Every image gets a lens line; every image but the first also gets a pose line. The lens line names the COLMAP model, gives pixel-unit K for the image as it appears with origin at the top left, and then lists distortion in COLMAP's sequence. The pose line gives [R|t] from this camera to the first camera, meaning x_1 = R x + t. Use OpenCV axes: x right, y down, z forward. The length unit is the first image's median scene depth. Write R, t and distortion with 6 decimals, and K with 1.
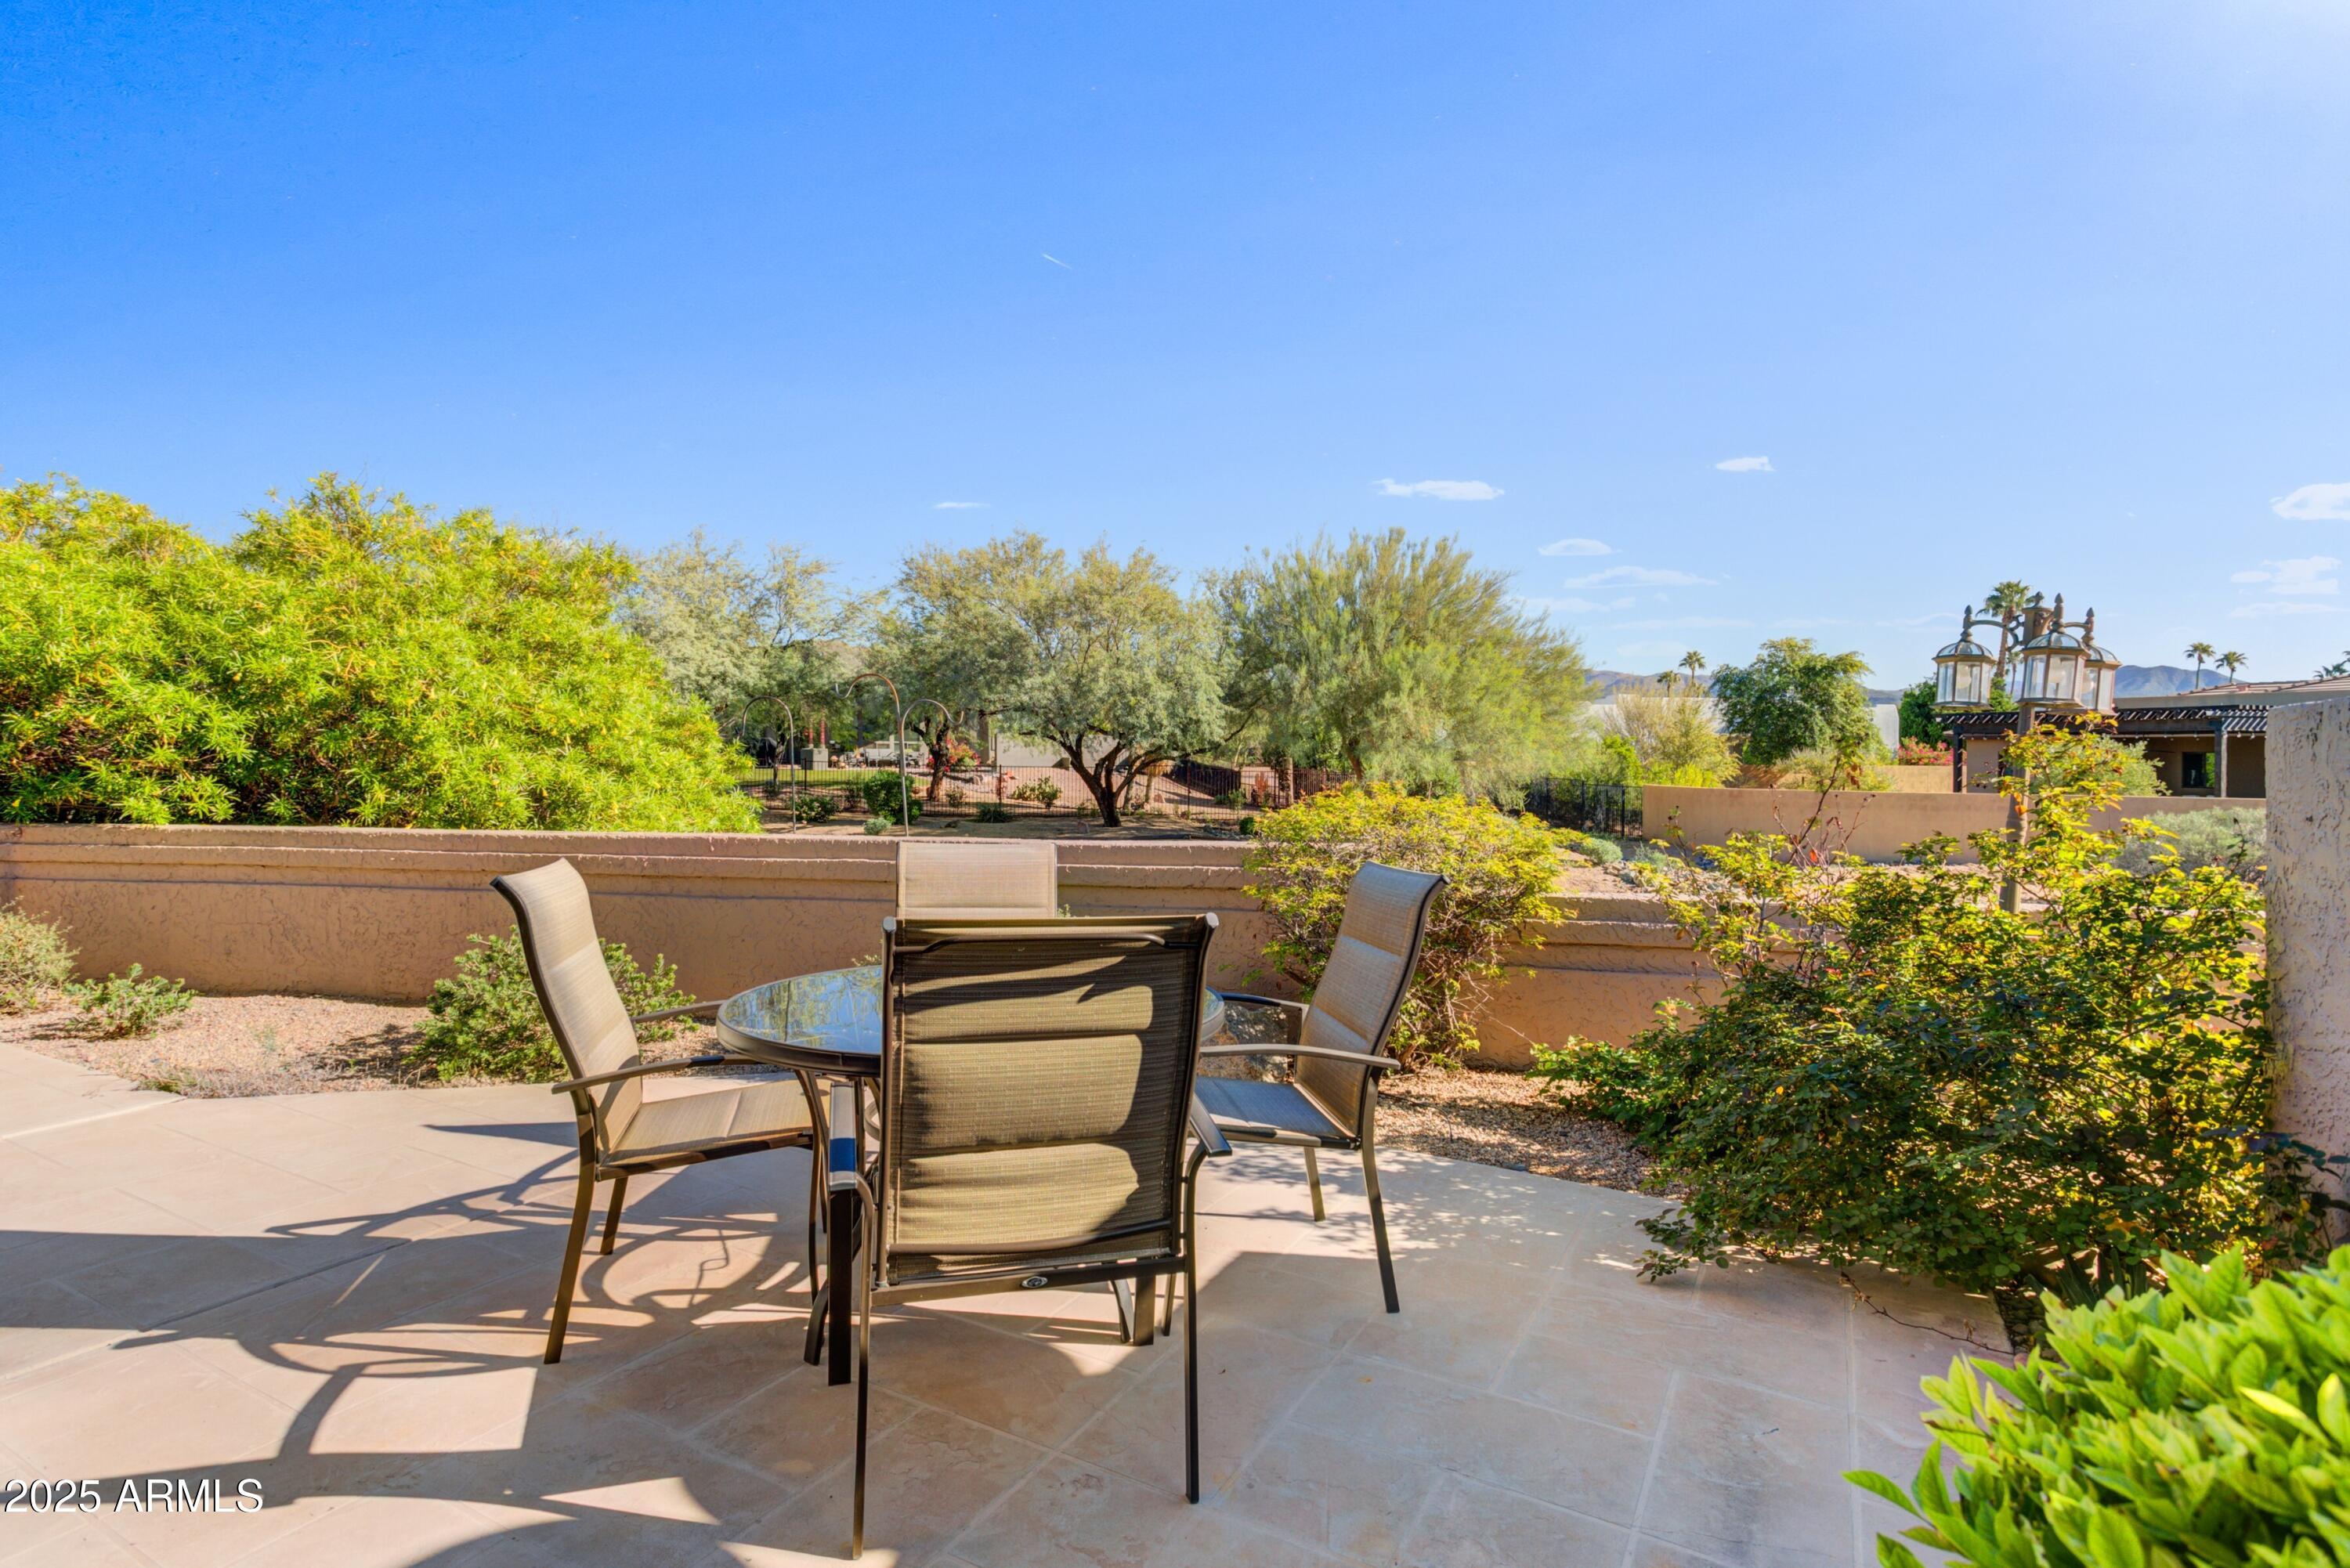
lens RADIAL K [[1161.1, 0, 1175.0], [0, 1161.1, 784.0], [0, 0, 1]] dist [0.002450, 0.000370]
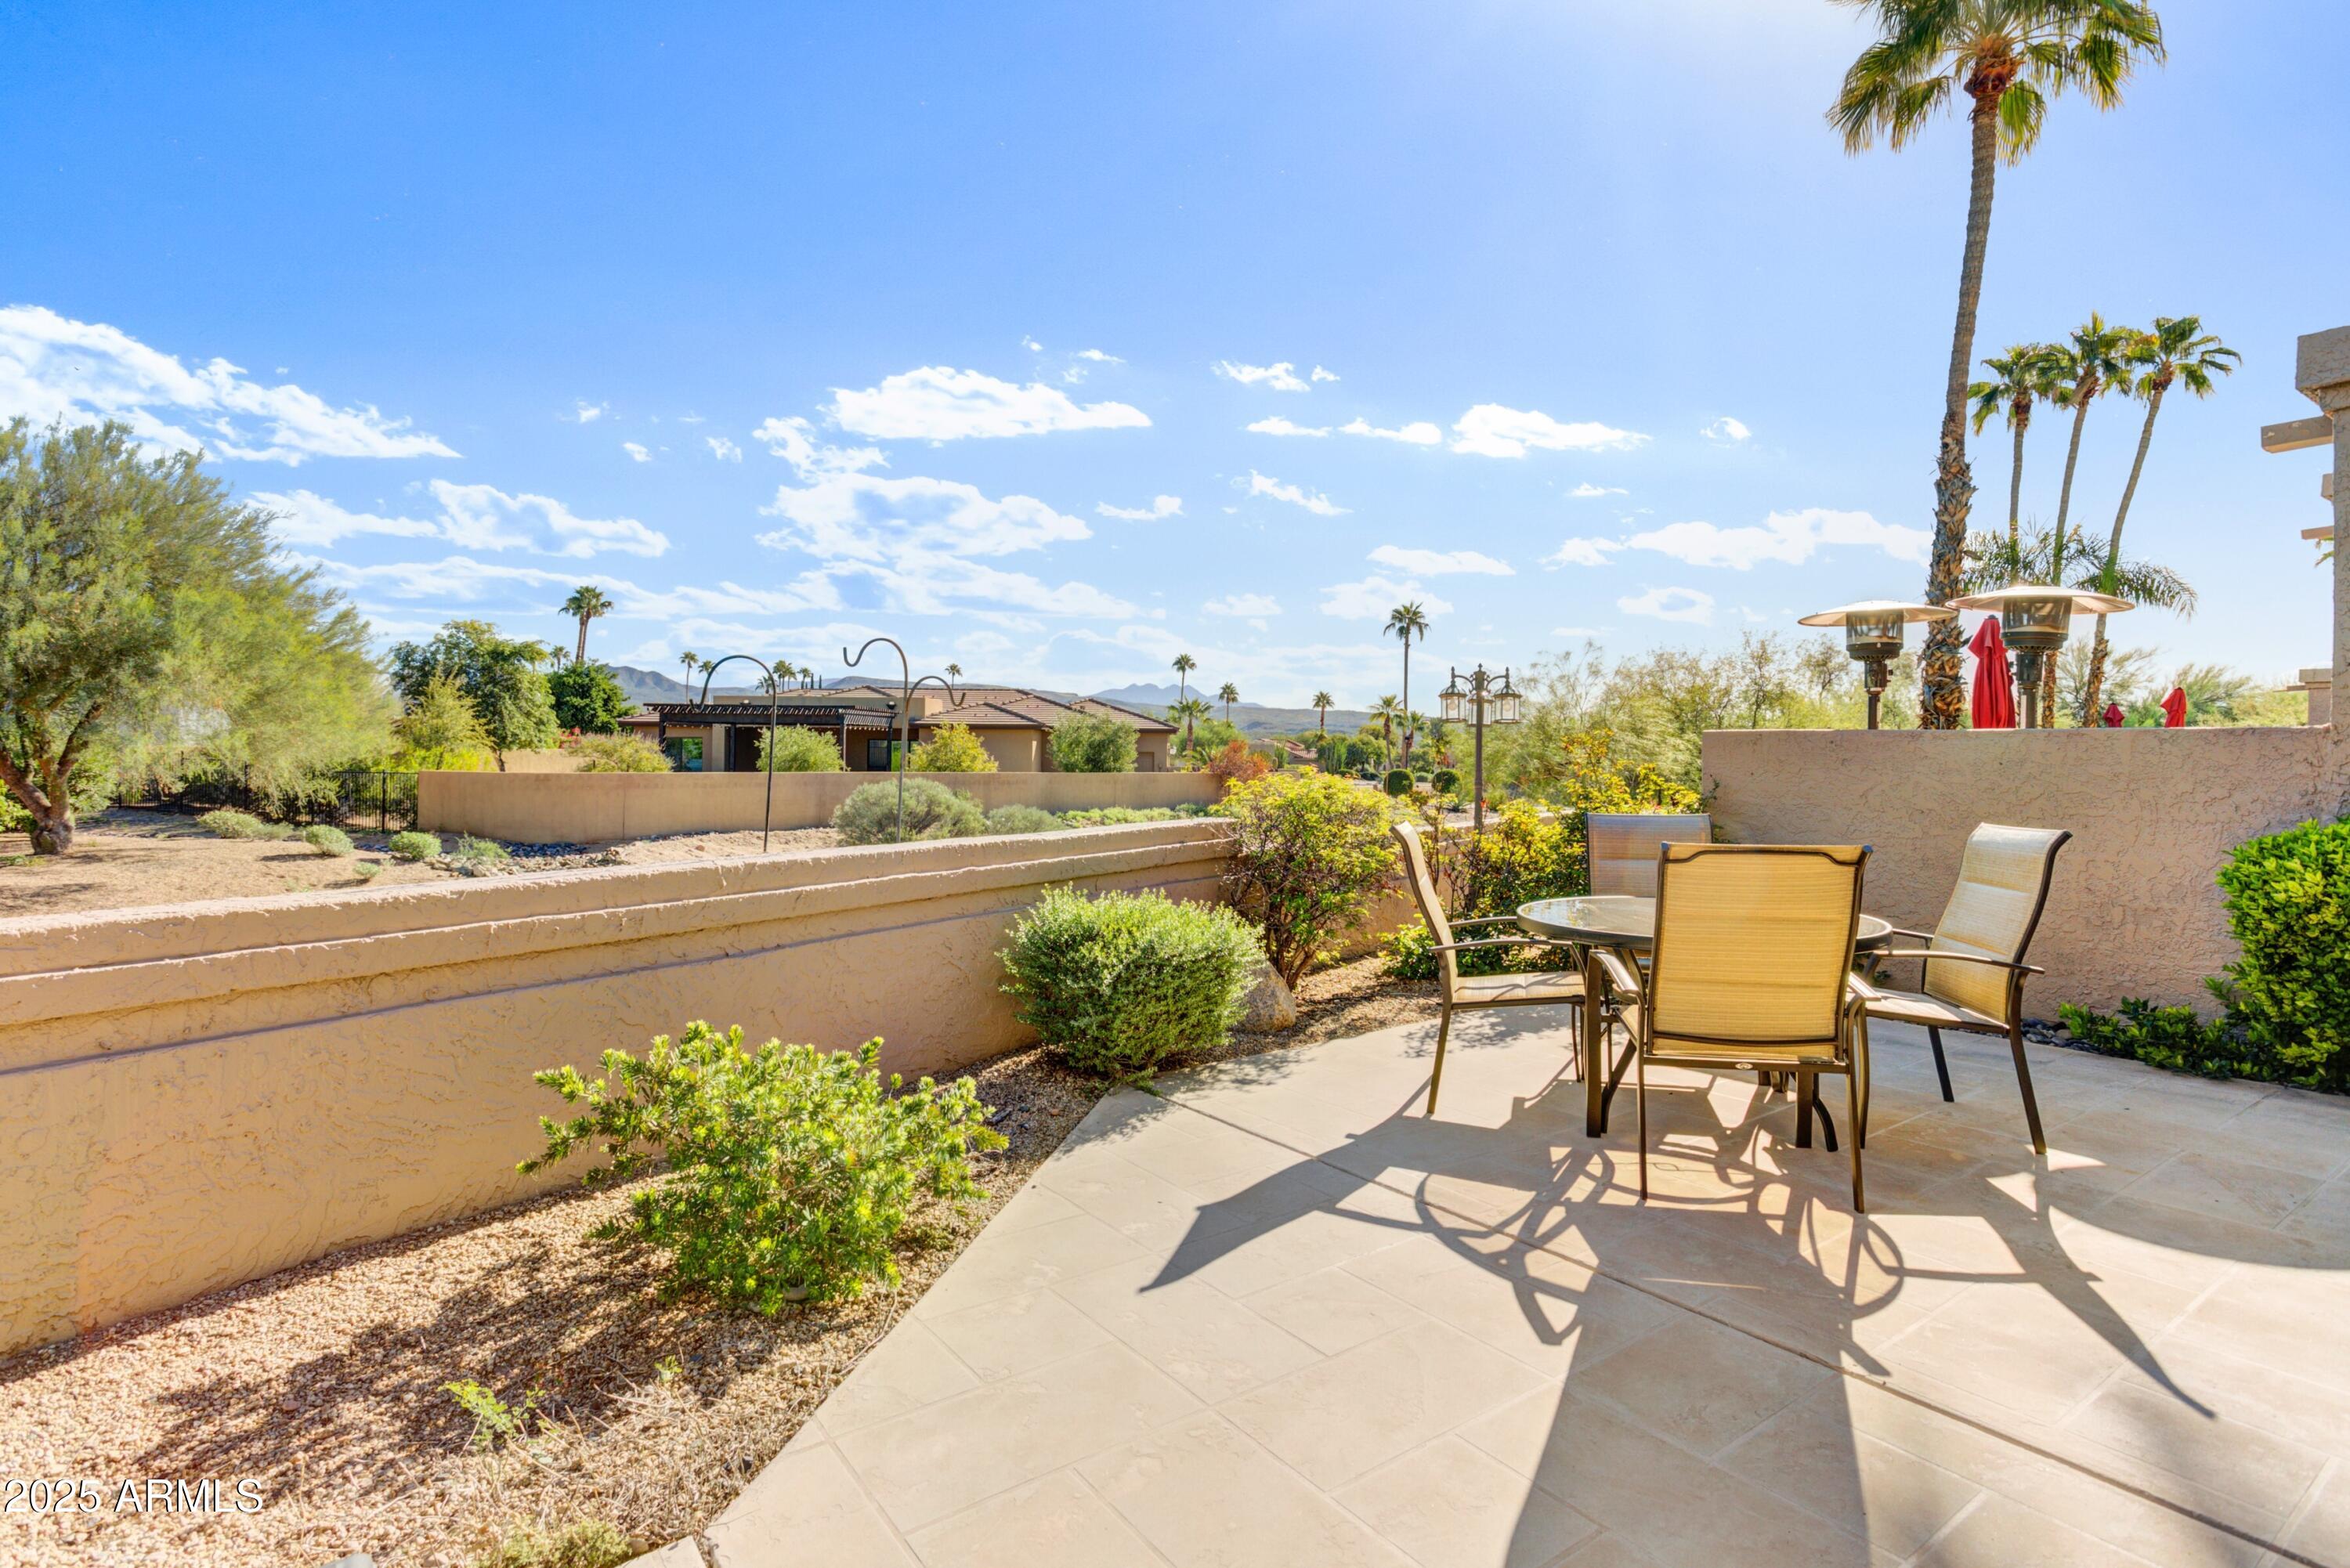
lens RADIAL K [[1132.8, 0, 1169.1], [0, 1132.8, 736.5], [0, 0, 1]] dist [0.013707, 0.000163]
pose [[0.407415, 0.010314, 0.913185, -1.157631], [0.013592, 0.999757, -0.017356, -0.016203], [-0.913142, 0.019483, 0.407176, 0.664847]]
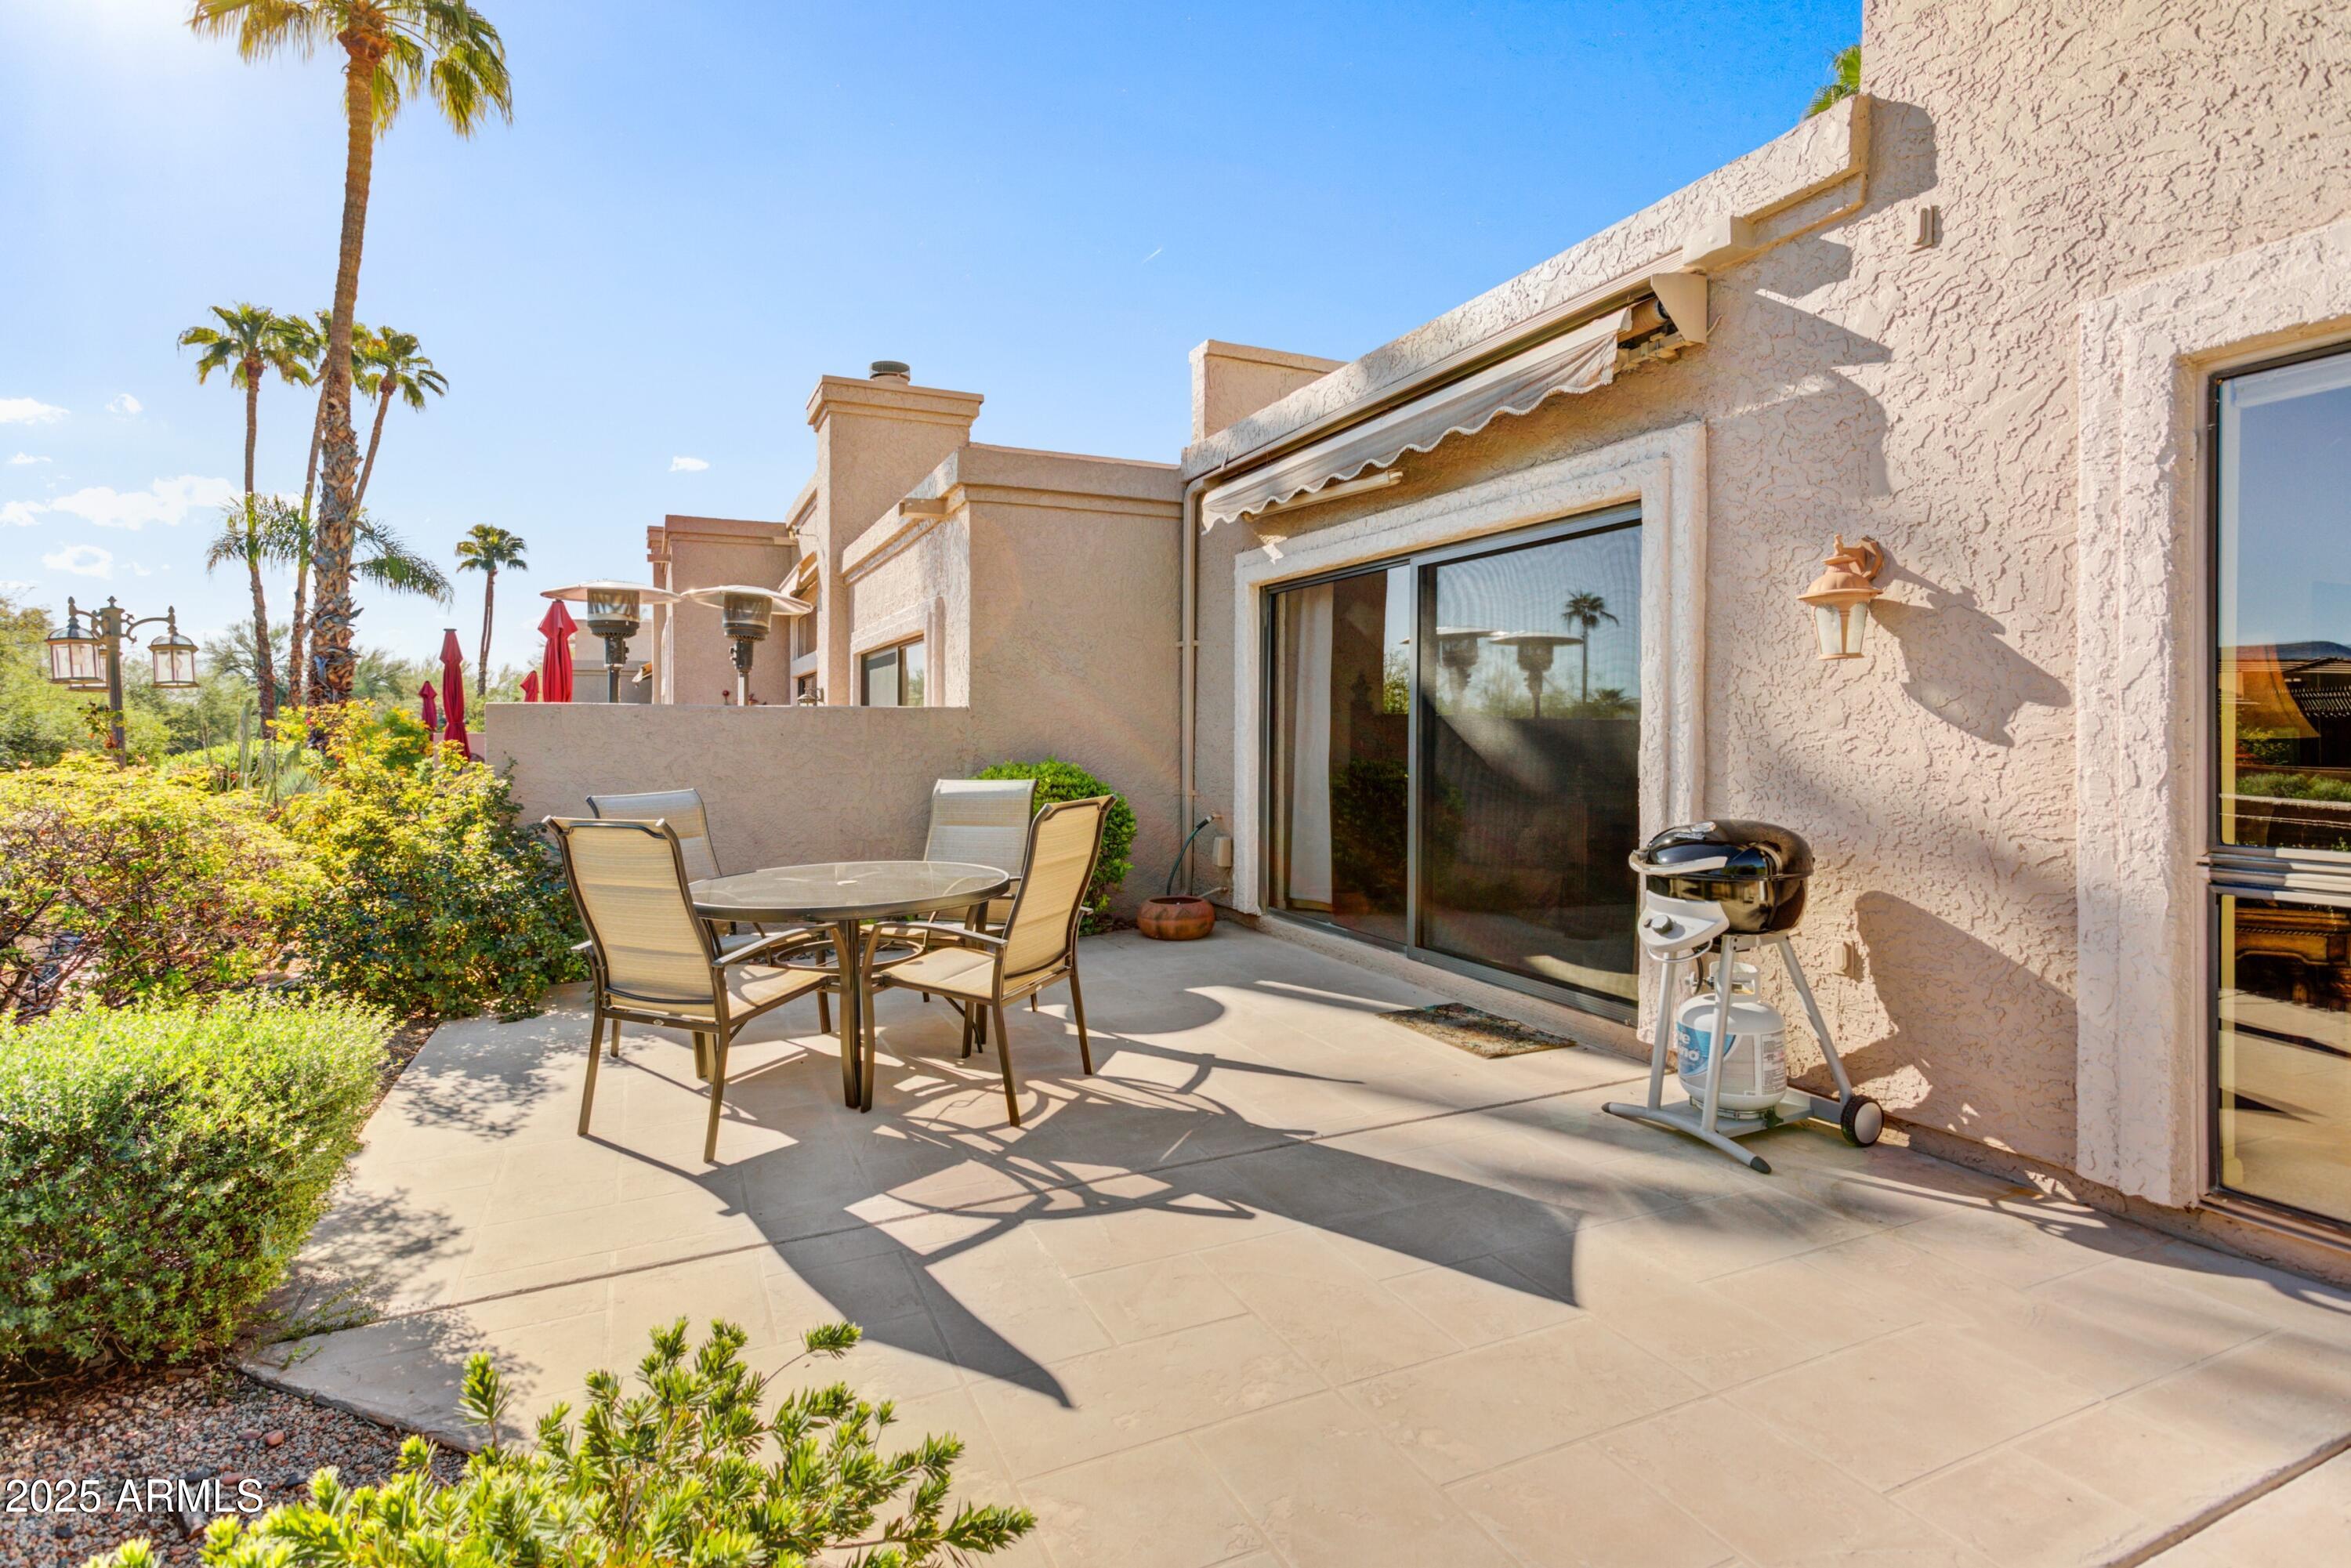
lens RADIAL K [[1133.3, 0, 1169.6], [0, 1133.3, 736.5], [0, 0, 1]] dist [0.013707, 0.000163]
pose [[-0.808656, -0.005080, 0.588260, -0.921317], [0.012382, 0.999594, 0.025652, -0.026180], [-0.588152, 0.028028, -0.808265, 1.292824]]
